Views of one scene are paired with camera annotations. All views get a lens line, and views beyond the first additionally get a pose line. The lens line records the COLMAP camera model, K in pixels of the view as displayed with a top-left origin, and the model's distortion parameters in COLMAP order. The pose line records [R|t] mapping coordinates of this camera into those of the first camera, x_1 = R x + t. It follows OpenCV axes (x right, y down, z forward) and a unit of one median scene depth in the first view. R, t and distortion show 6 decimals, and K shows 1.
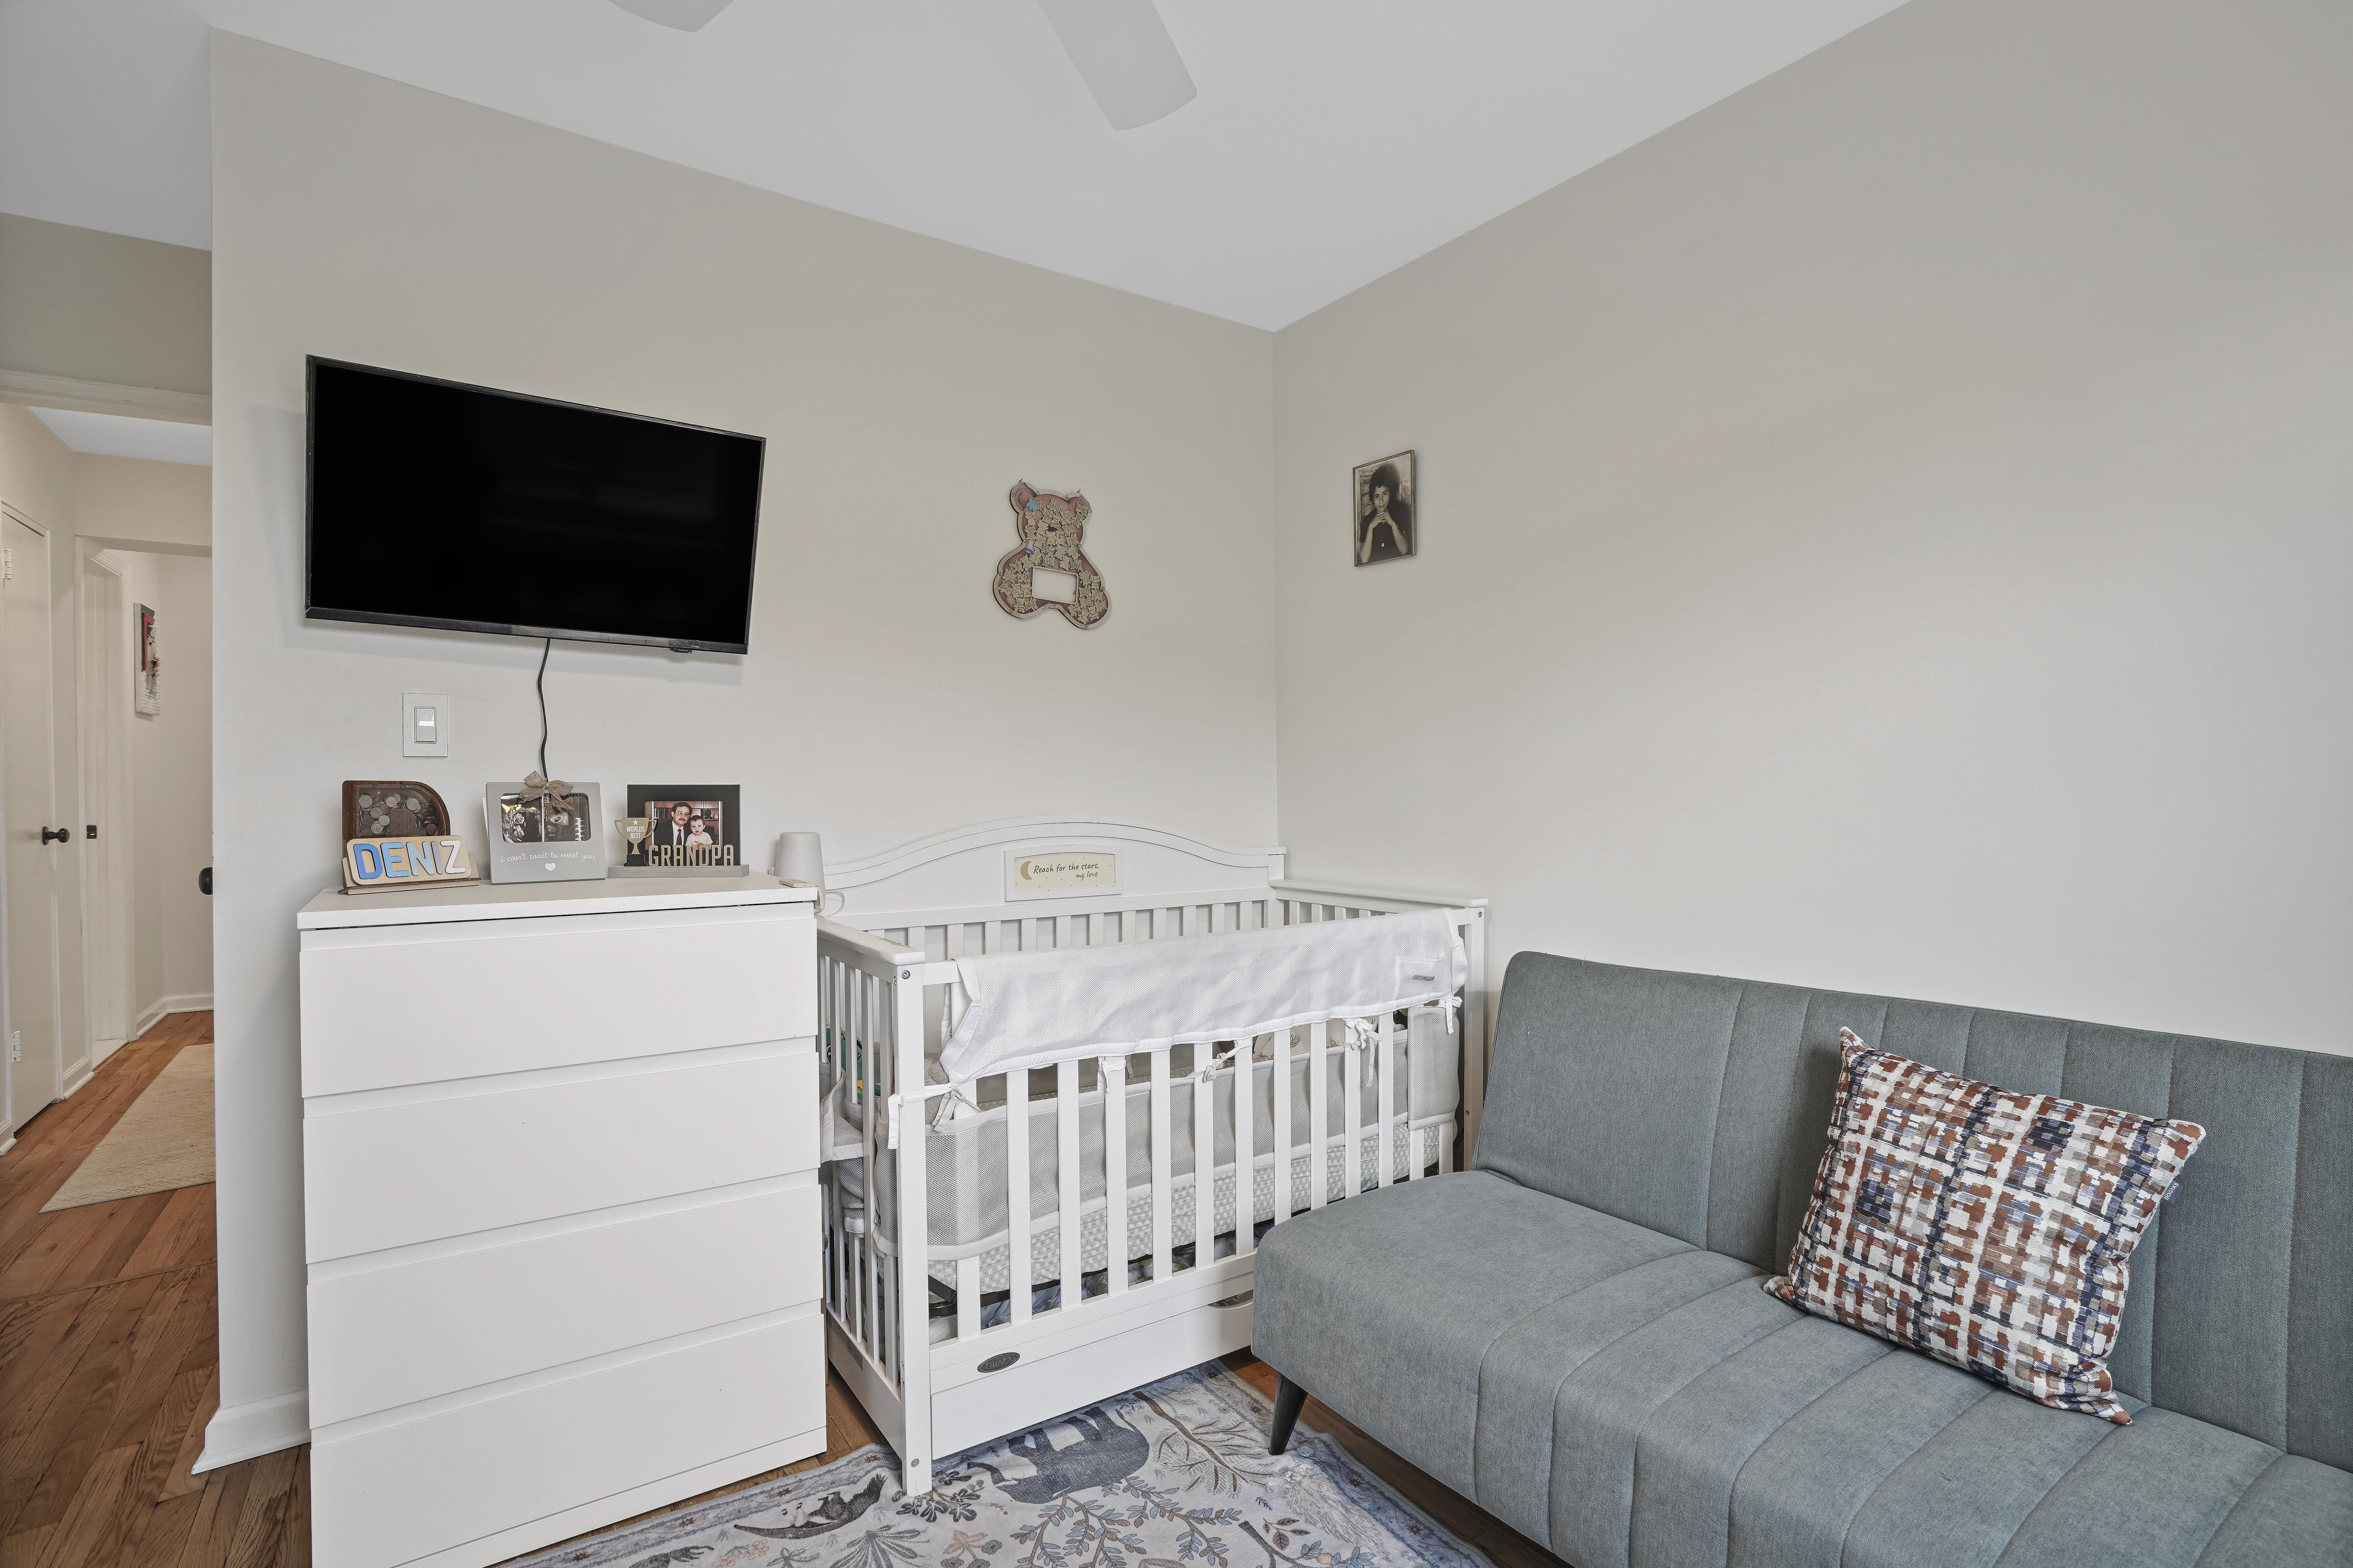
lens RADIAL K [[1107.1, 0, 1193.7], [0, 1107.1, 794.4], [0, 0, 1]] dist [-0.060505, 0.029754]
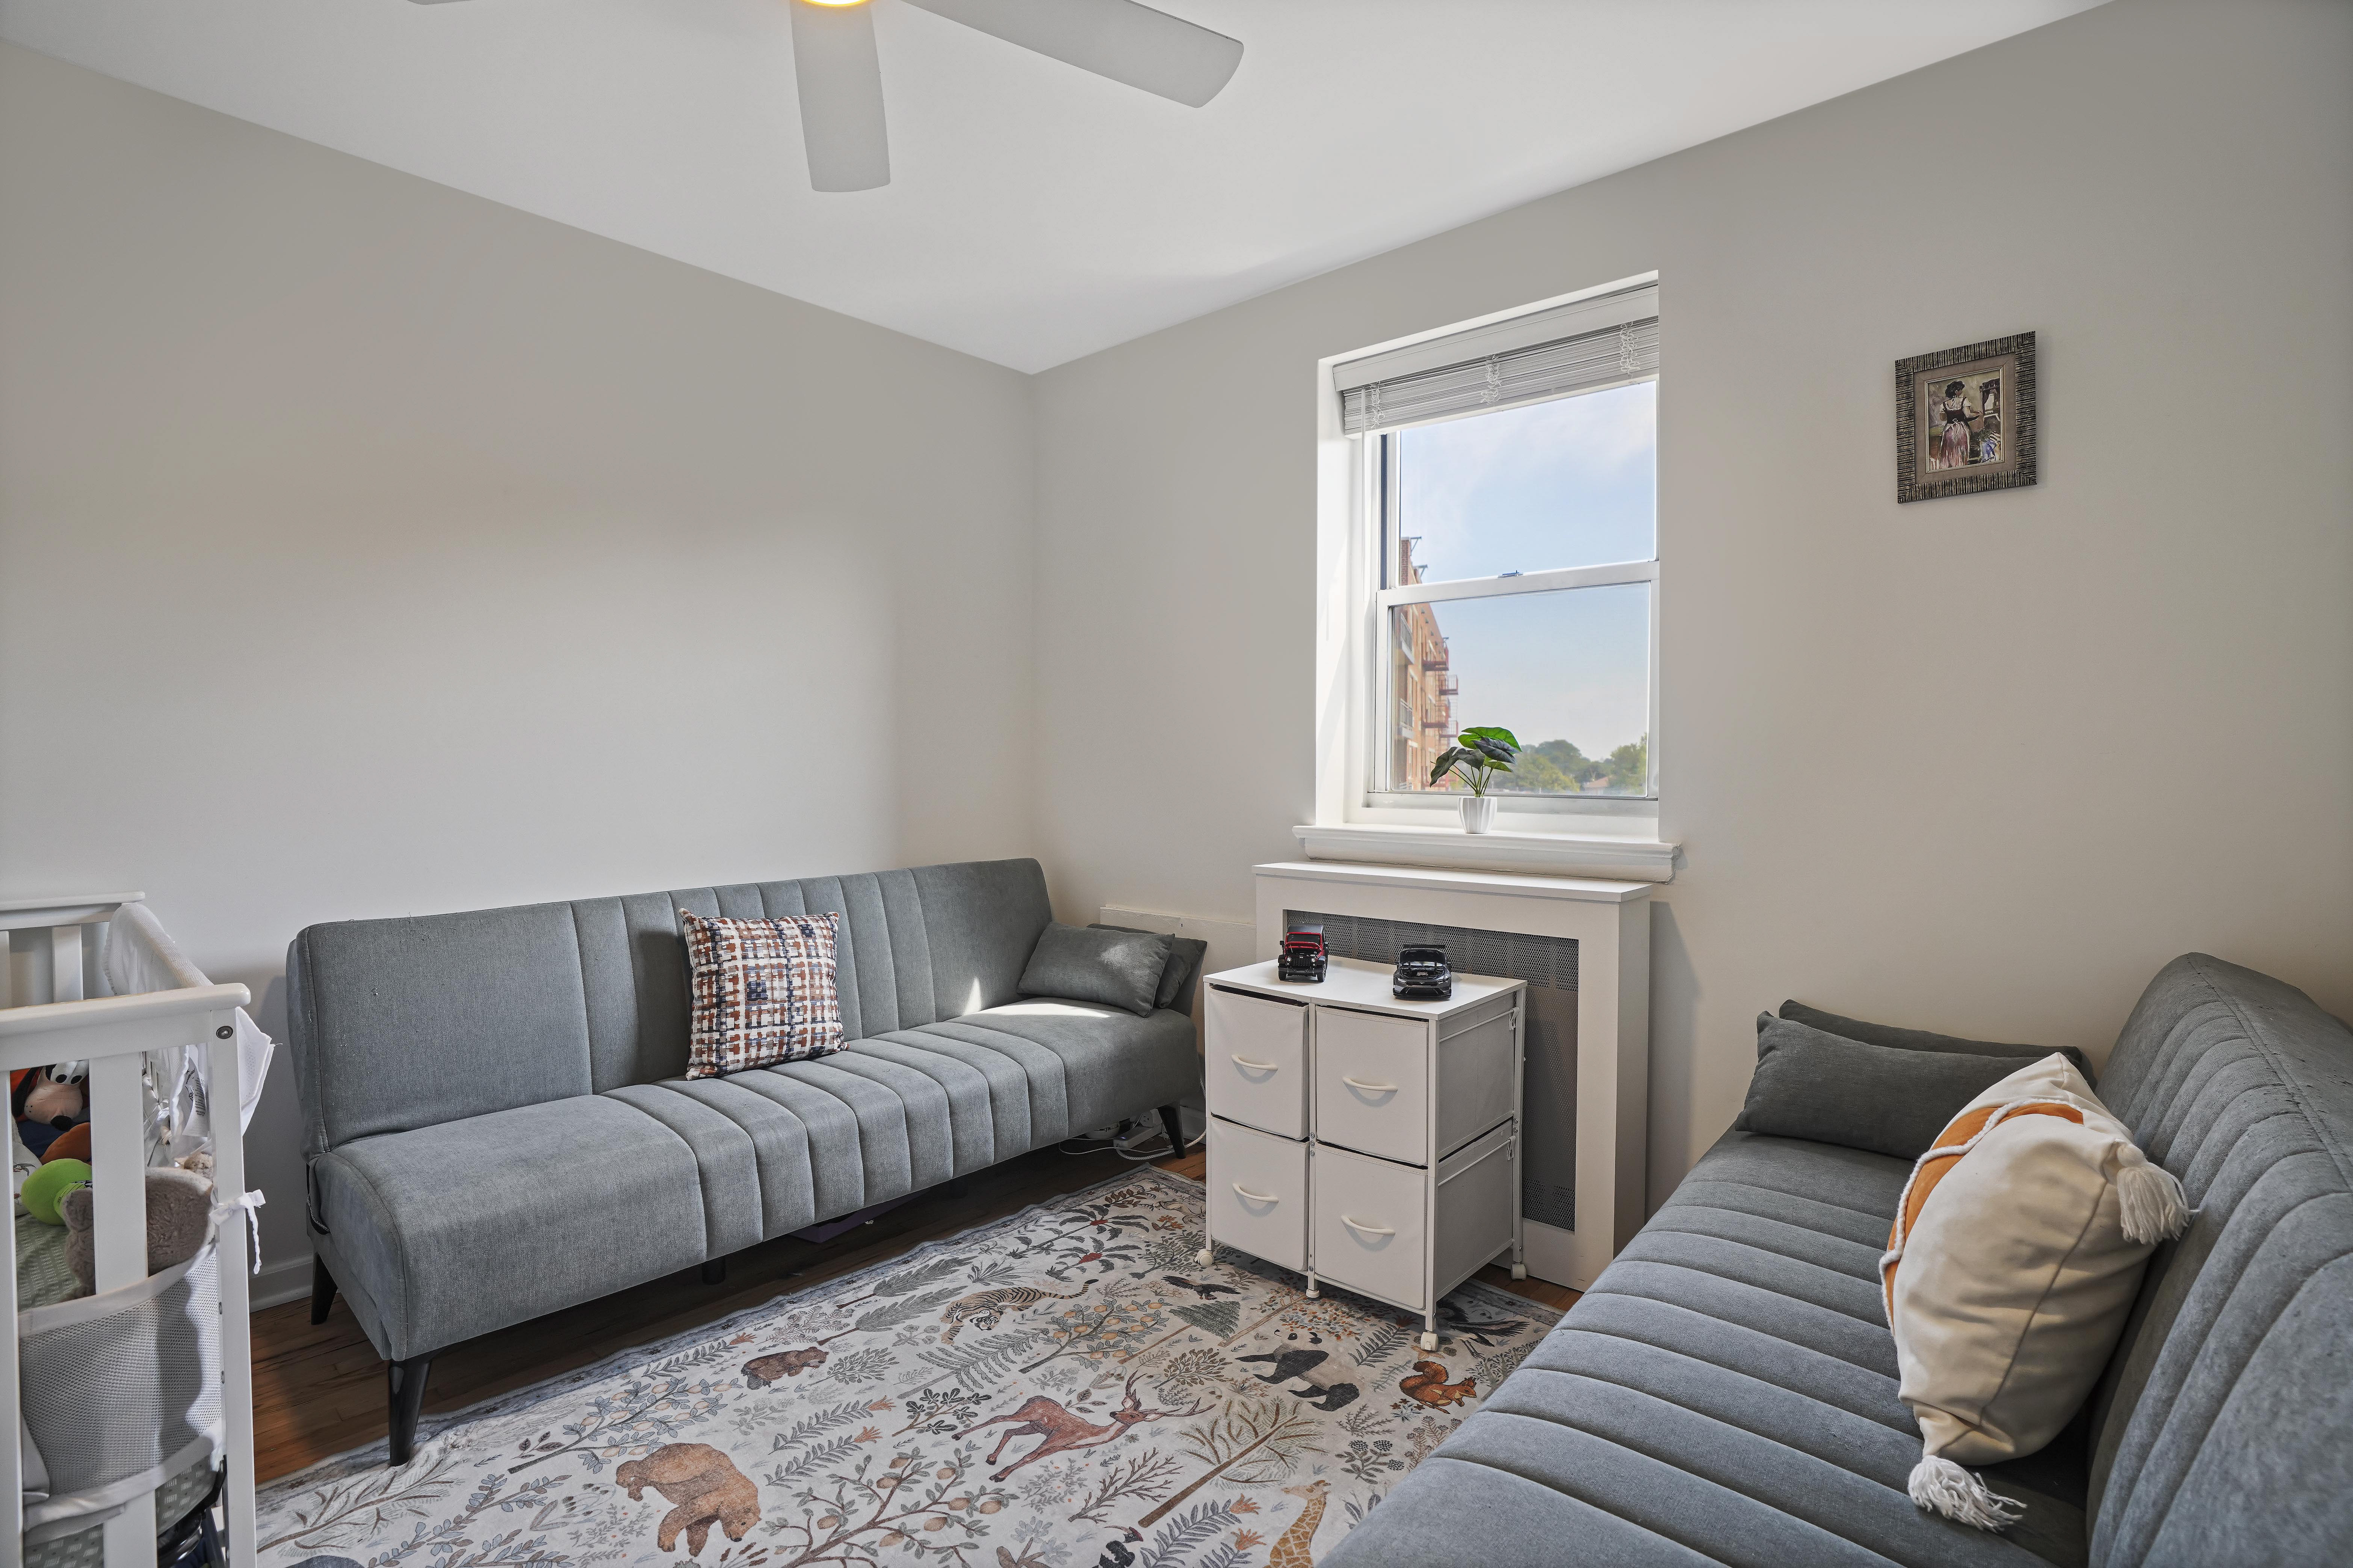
lens RADIAL K [[1107.1, 0, 1193.7], [0, 1107.1, 794.4], [0, 0, 1]] dist [-0.060505, 0.029754]
pose [[-0.240288, -0.003310, 0.970696, -1.332932], [0.016289, 0.999840, 0.007442, 0.052485], [-0.970565, 0.017599, -0.240196, 0.752289]]
